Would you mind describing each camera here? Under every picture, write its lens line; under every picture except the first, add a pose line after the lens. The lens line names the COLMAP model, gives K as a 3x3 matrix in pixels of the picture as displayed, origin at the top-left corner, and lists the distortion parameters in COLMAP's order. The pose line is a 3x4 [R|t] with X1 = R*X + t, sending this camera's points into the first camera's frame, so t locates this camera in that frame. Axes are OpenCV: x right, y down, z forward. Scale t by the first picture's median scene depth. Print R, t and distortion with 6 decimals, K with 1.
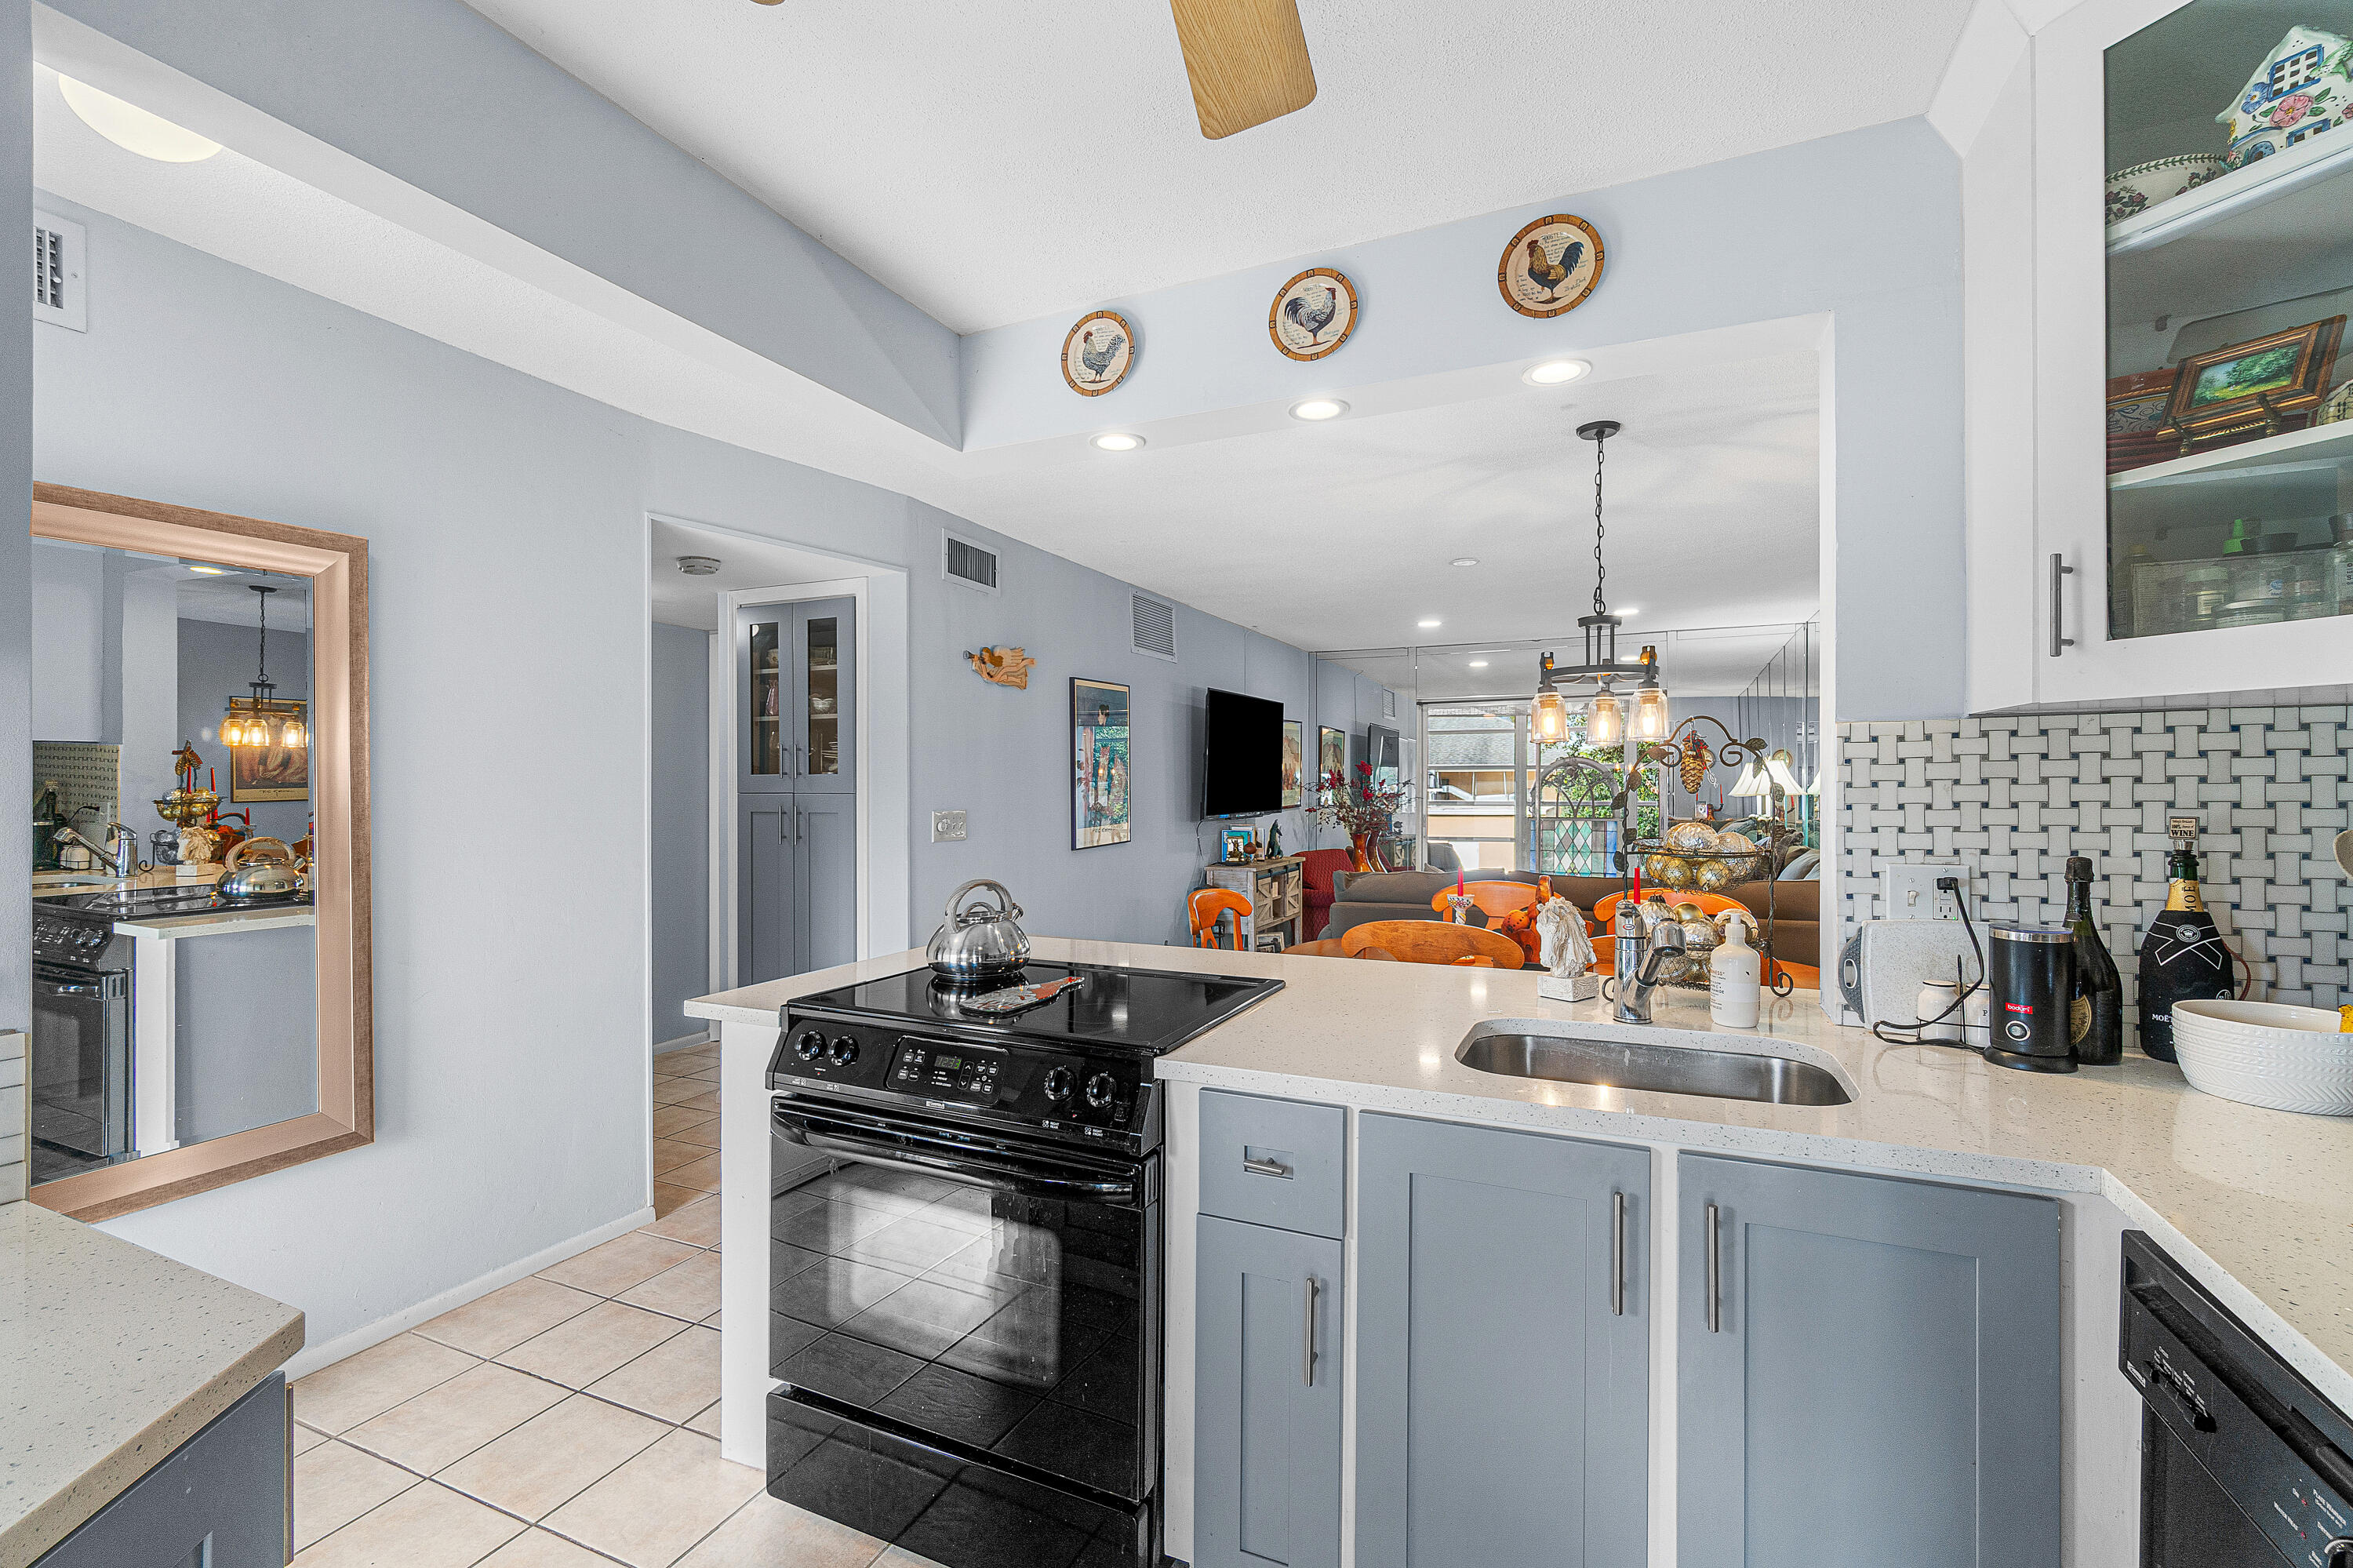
lens RADIAL K [[1038.1, 0, 1161.3], [0, 1038.1, 791.2], [0, 0, 1]] dist [-0.004445, 0.001516]
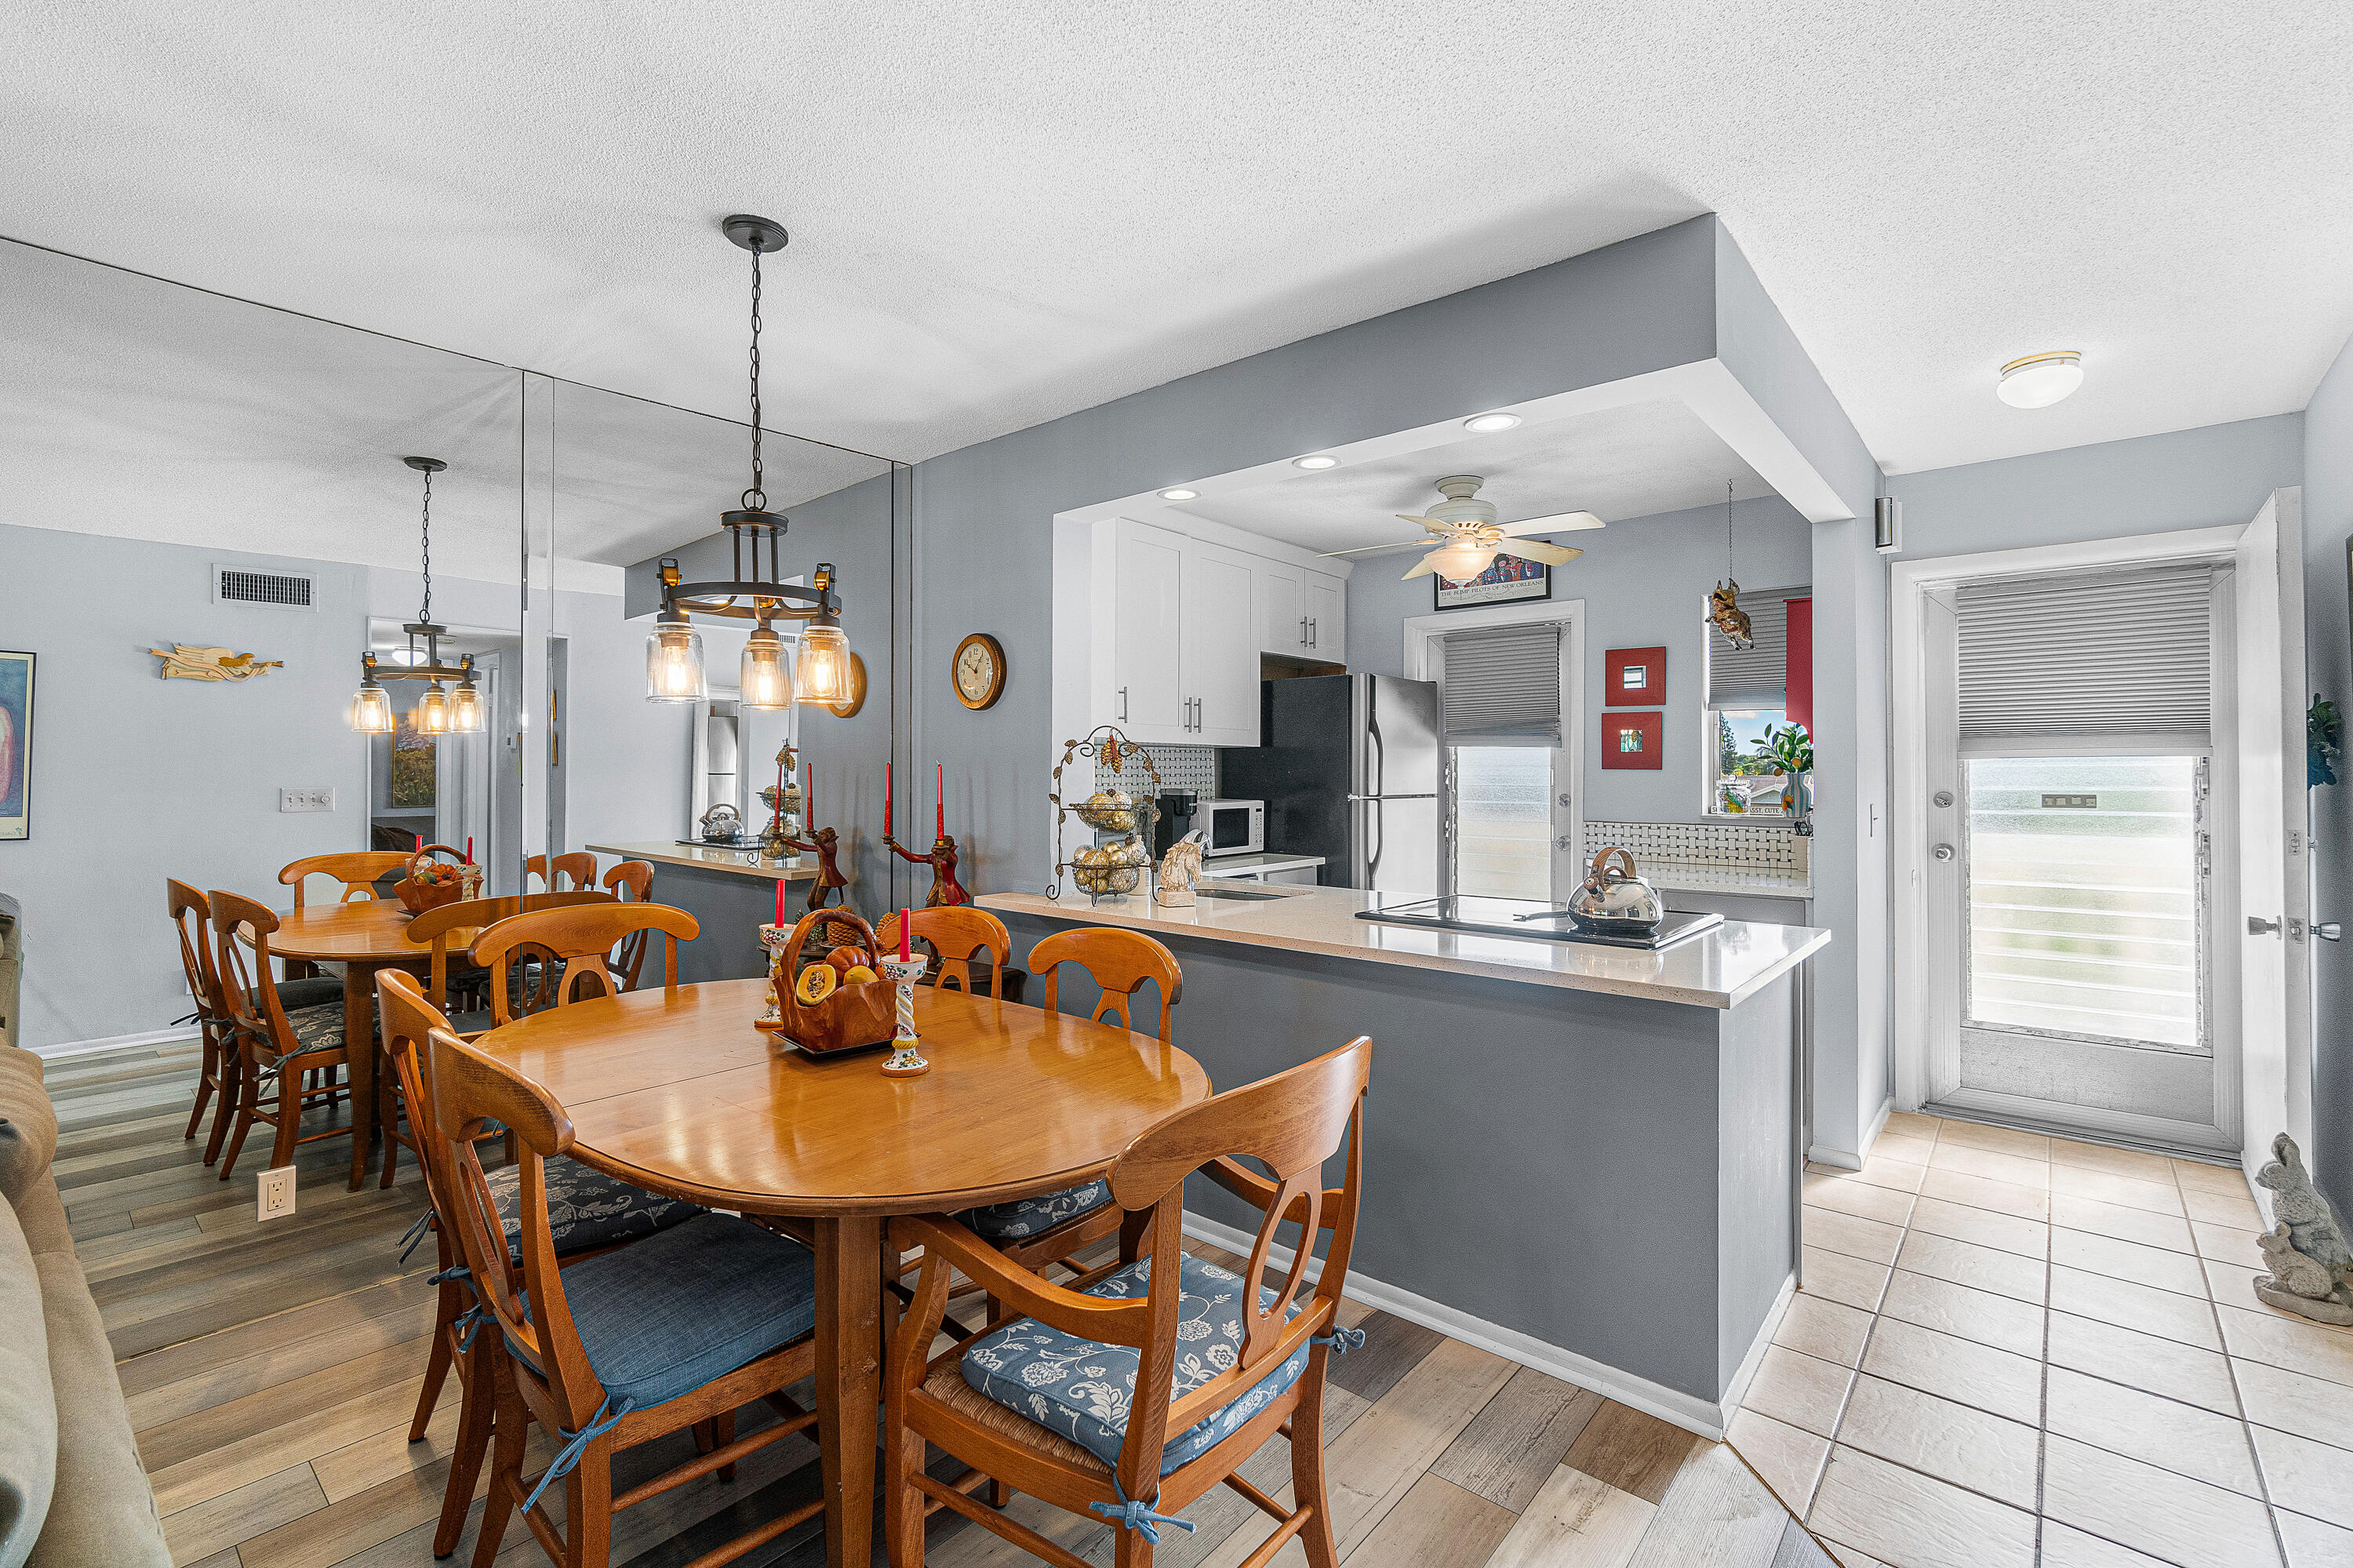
lens RADIAL K [[1038.1, 0, 1179.2], [0, 1038.1, 757.4], [0, 0, 1]] dist [-0.004445, 0.001516]
pose [[-0.963196, 0.008547, 0.268663, -0.013653], [0.006384, 0.999940, -0.008922, -0.004066], [-0.268723, -0.006879, -0.963193, 1.208062]]
